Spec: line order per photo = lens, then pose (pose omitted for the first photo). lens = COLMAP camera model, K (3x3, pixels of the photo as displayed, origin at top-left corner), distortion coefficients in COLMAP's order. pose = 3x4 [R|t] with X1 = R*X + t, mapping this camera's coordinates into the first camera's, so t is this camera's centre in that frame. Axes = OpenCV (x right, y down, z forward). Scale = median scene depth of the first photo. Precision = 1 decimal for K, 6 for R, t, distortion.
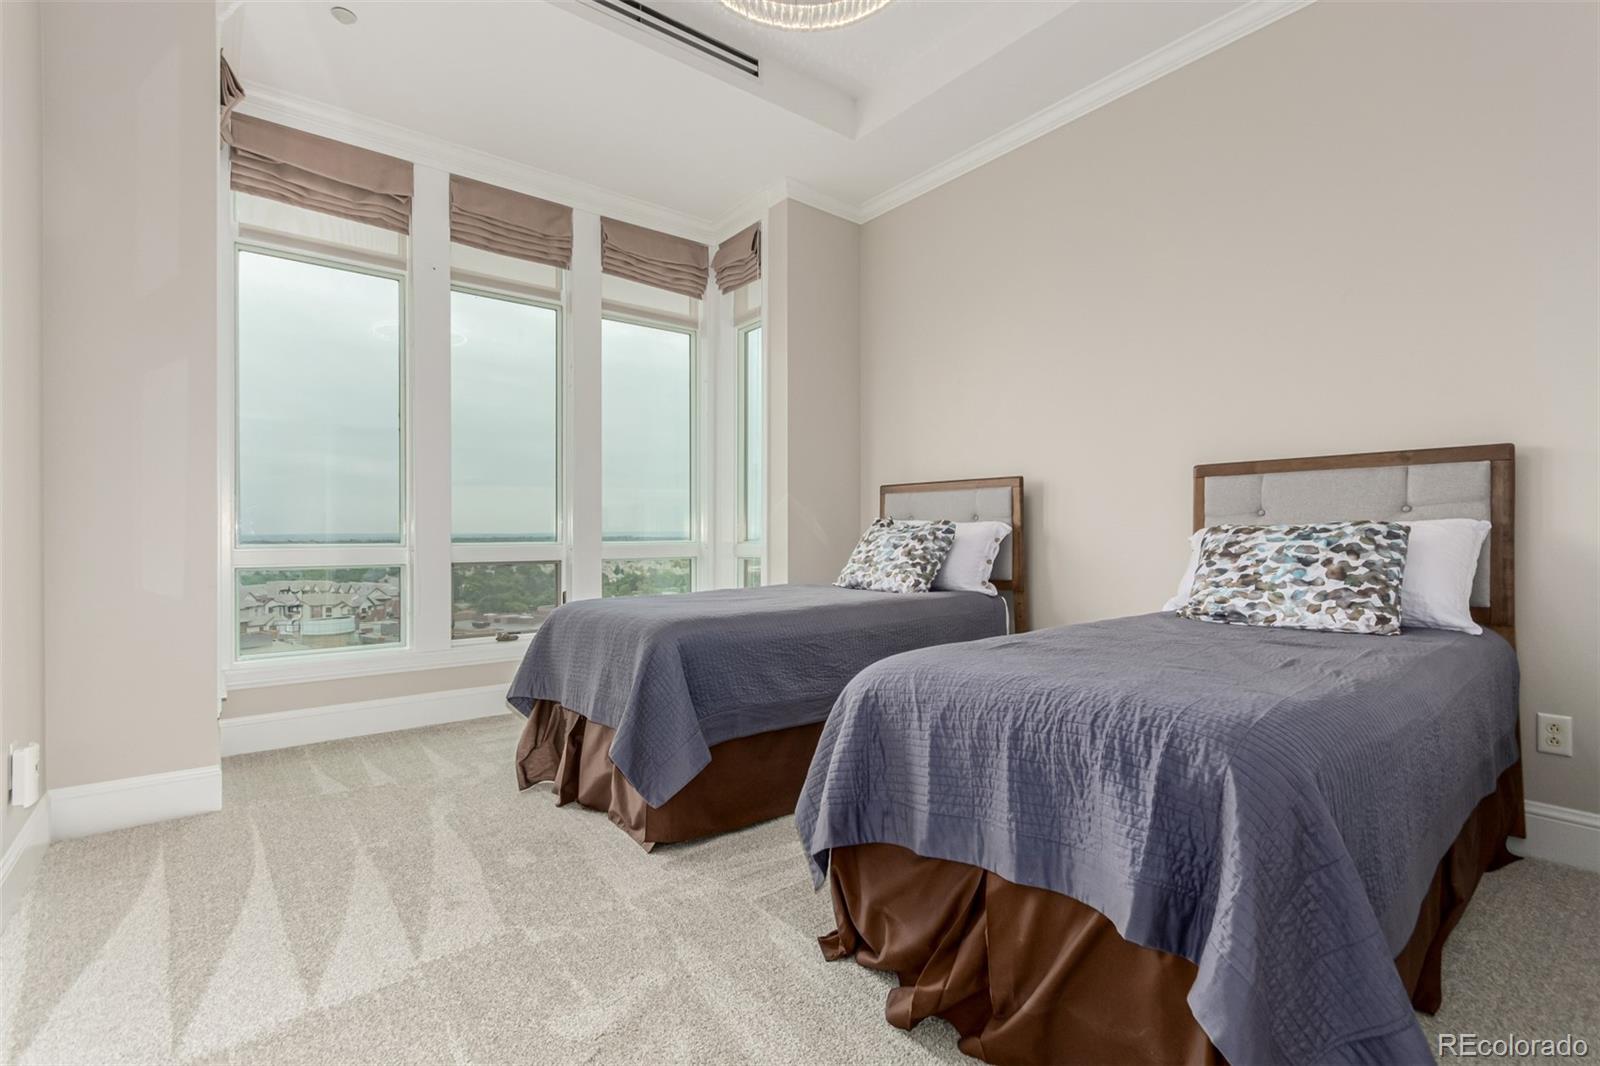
lens RADIAL K [[743.9, 0, 798.8], [0, 743.9, 538.3], [0, 0, 1]] dist [0.002718, 0.000087]
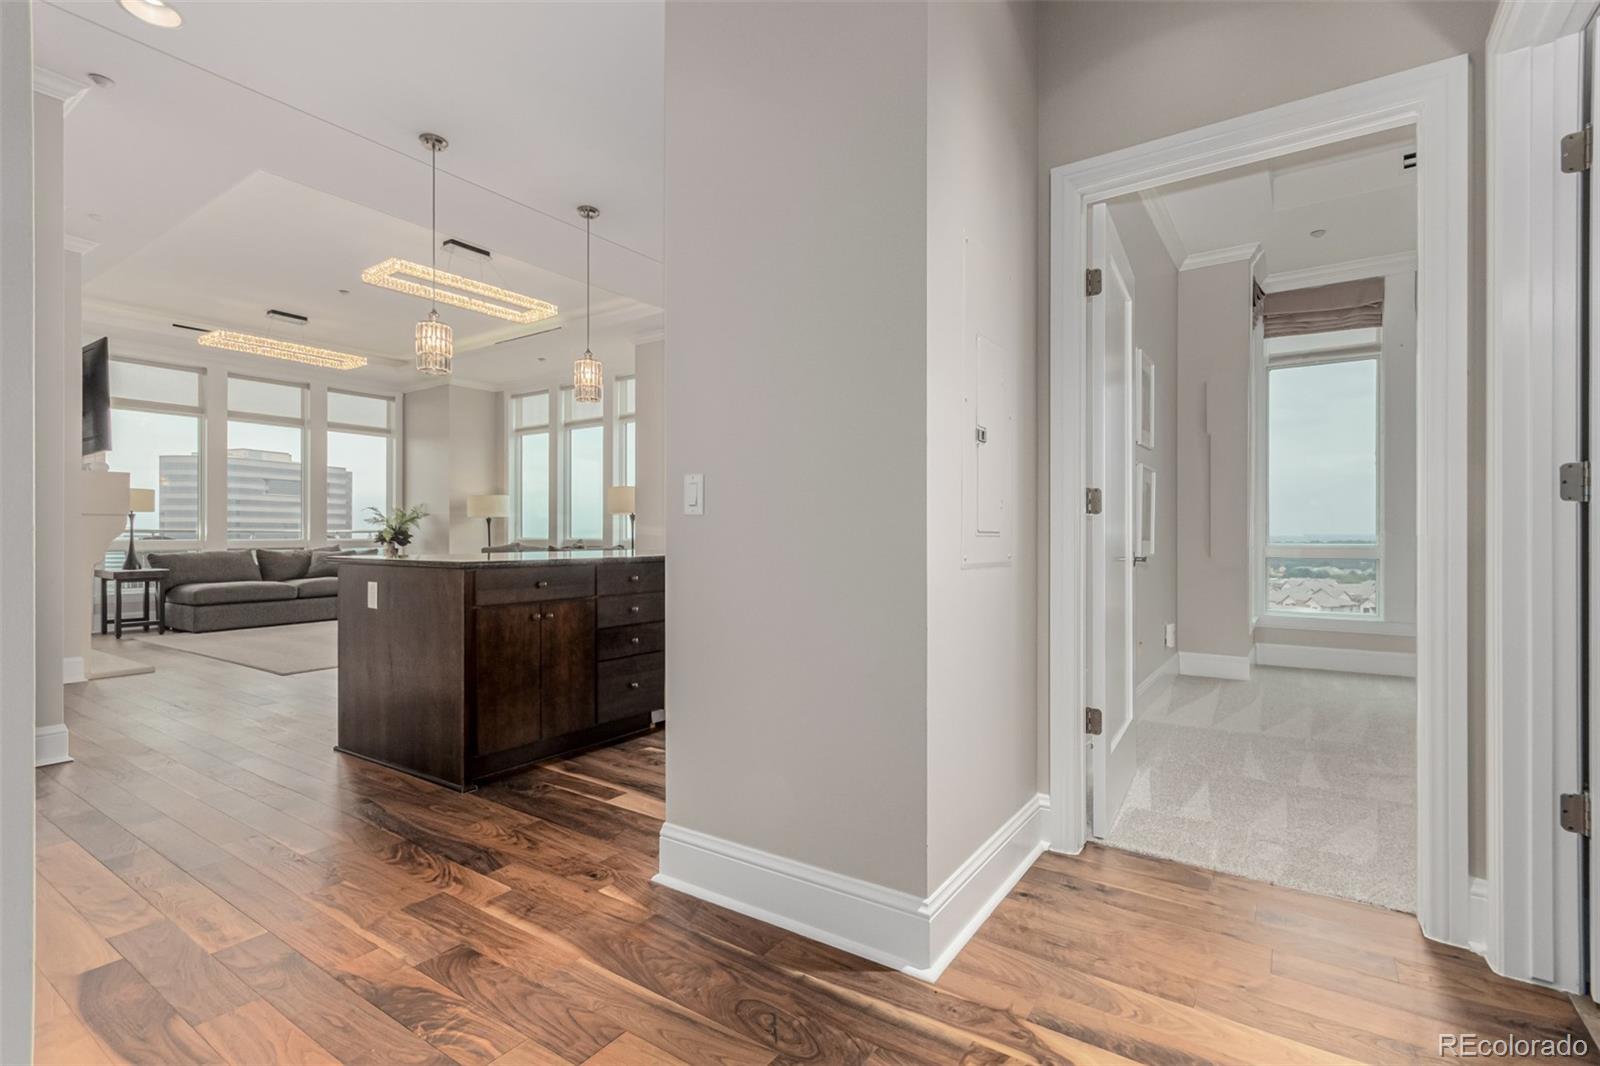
lens RADIAL K [[743.9, 0, 798.8], [0, 743.9, 538.3], [0, 0, 1]] dist [0.002718, 0.000087]
pose [[0.291720, -0.004421, -0.956494, 0.532658], [0.003018, 0.999989, -0.003702, -0.007419], [0.956499, -0.001807, 0.291730, -0.495981]]
